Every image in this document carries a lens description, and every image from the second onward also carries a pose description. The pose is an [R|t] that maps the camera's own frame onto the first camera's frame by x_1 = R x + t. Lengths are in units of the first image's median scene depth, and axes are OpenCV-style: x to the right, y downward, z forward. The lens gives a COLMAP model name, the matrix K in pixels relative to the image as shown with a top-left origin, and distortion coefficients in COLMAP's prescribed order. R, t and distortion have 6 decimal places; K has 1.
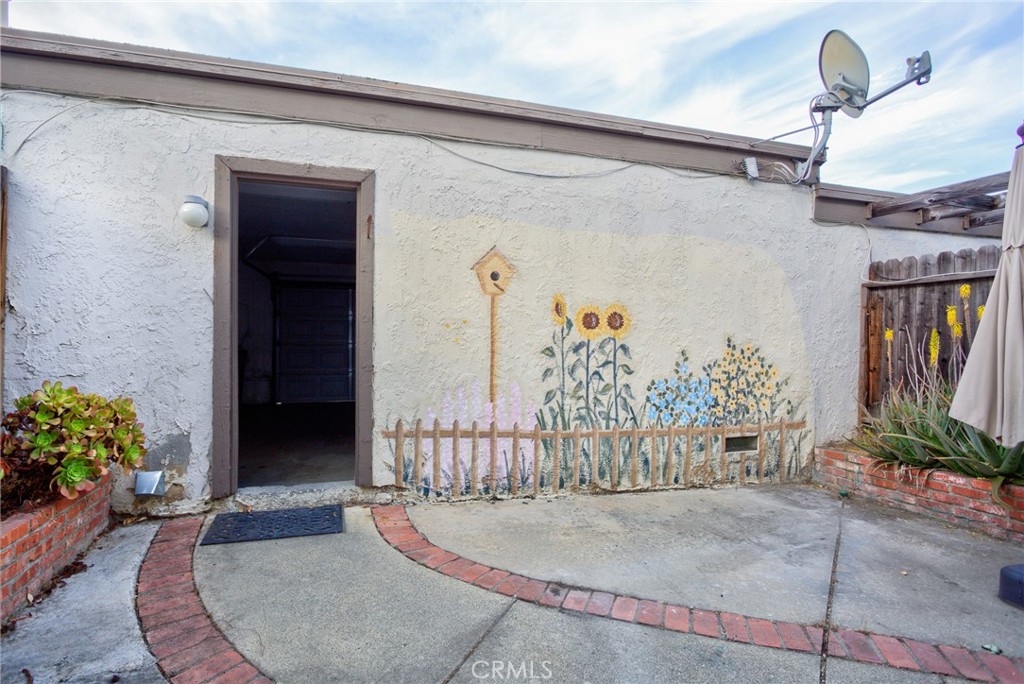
lens RADIAL K [[500.3, 0, 506.4], [0, 500.3, 339.1], [0, 0, 1]] dist [-0.021905, 0.009397]
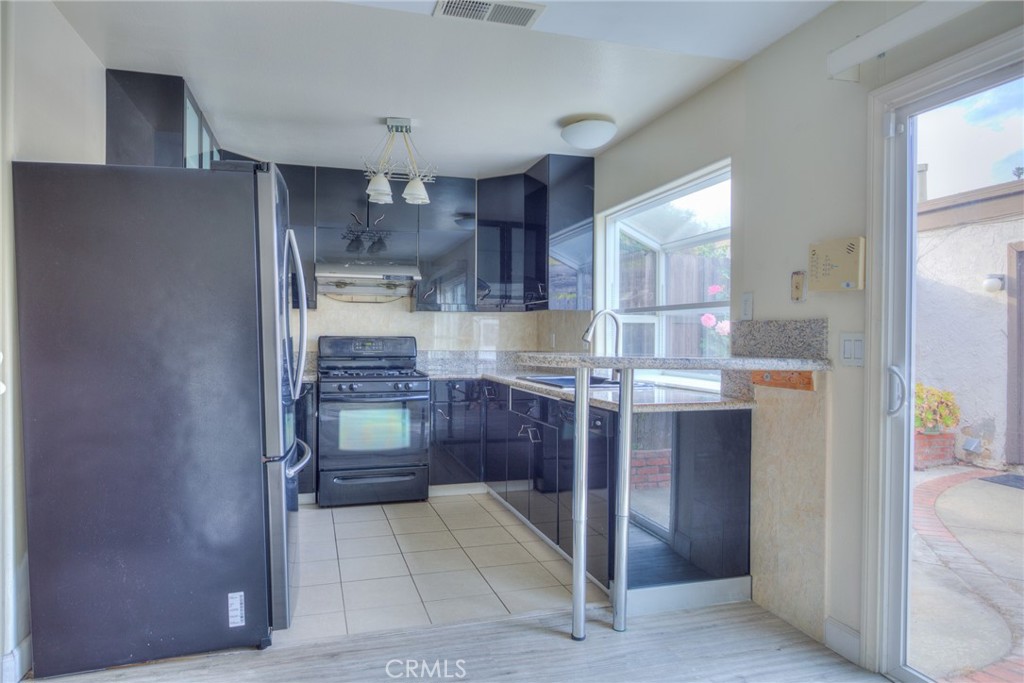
lens RADIAL K [[644.1, 0, 512.0], [0, 644.1, 341.5], [0, 0, 1]] dist [0.002610, -0.000223]
pose [[0.006714, -0.003200, -0.999972, 1.213499], [-0.006439, 0.999974, -0.003244, -0.037690], [0.999957, 0.006461, 0.006693, -0.489065]]
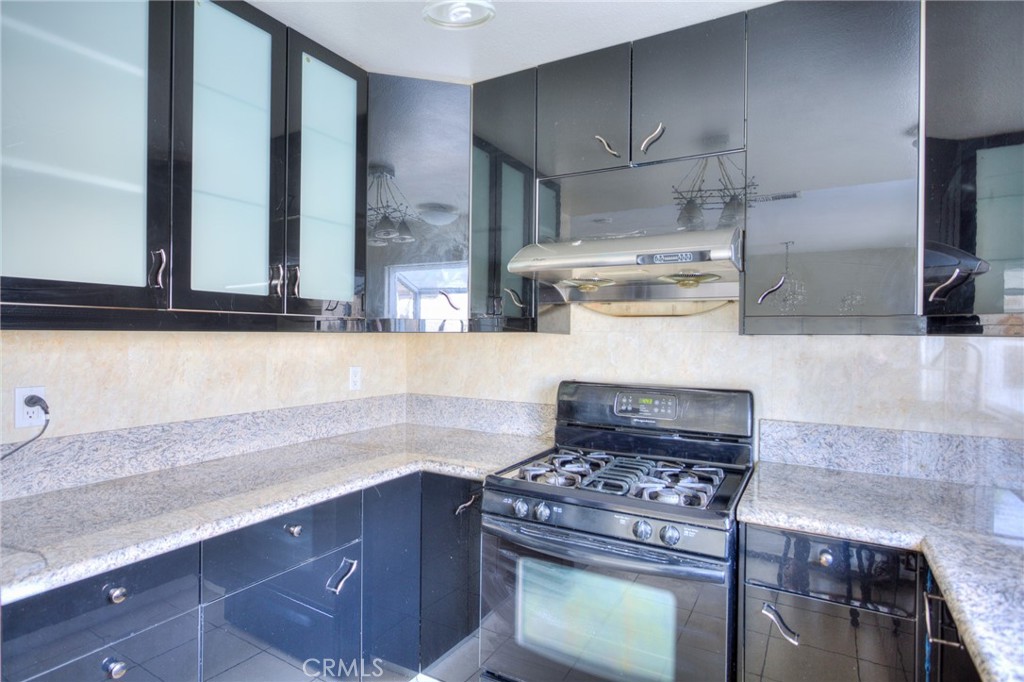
lens RADIAL K [[545.1, 0, 506.3], [0, 545.1, 341.4], [0, 0, 1]] dist [-0.006216, 0.000125]
pose [[-0.729992, -0.010417, -0.683376, 0.337064], [-0.016925, 0.999853, 0.002839, -0.096617], [0.683246, 0.013639, -0.730061, -0.470943]]
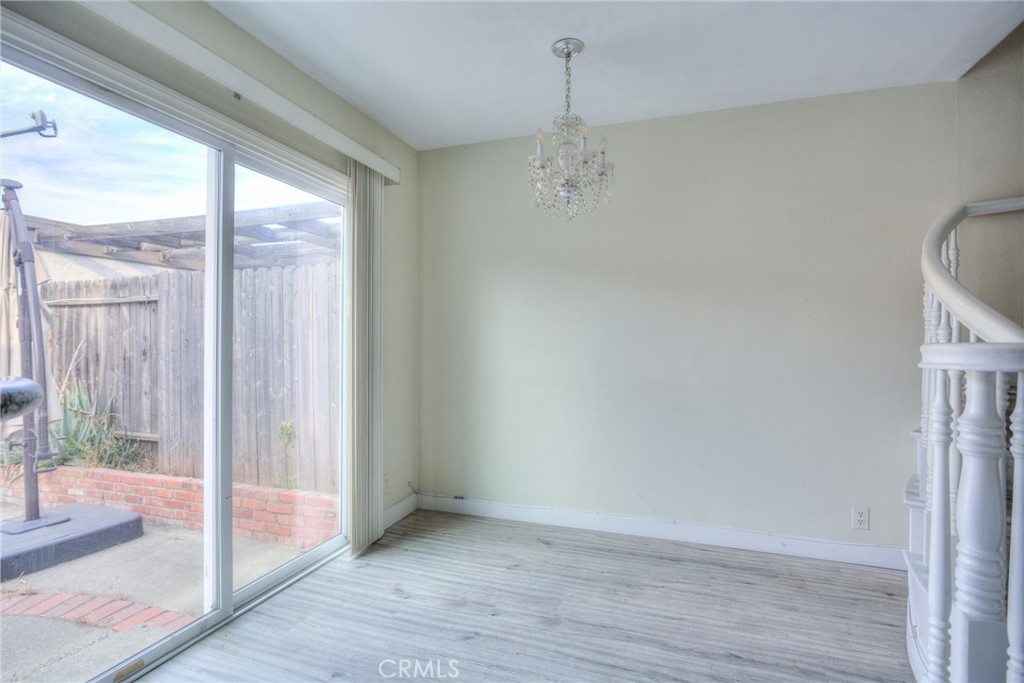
lens RADIAL K [[496.2, 0, 508.1], [0, 496.2, 339.6], [0, 0, 1]] dist [-0.005847, -0.001905]
pose [[0.585556, -0.004386, 0.810620, 0.577742], [0.000384, 0.999987, 0.005133, -0.040351], [-0.810632, -0.002695, 0.585550, -0.631155]]
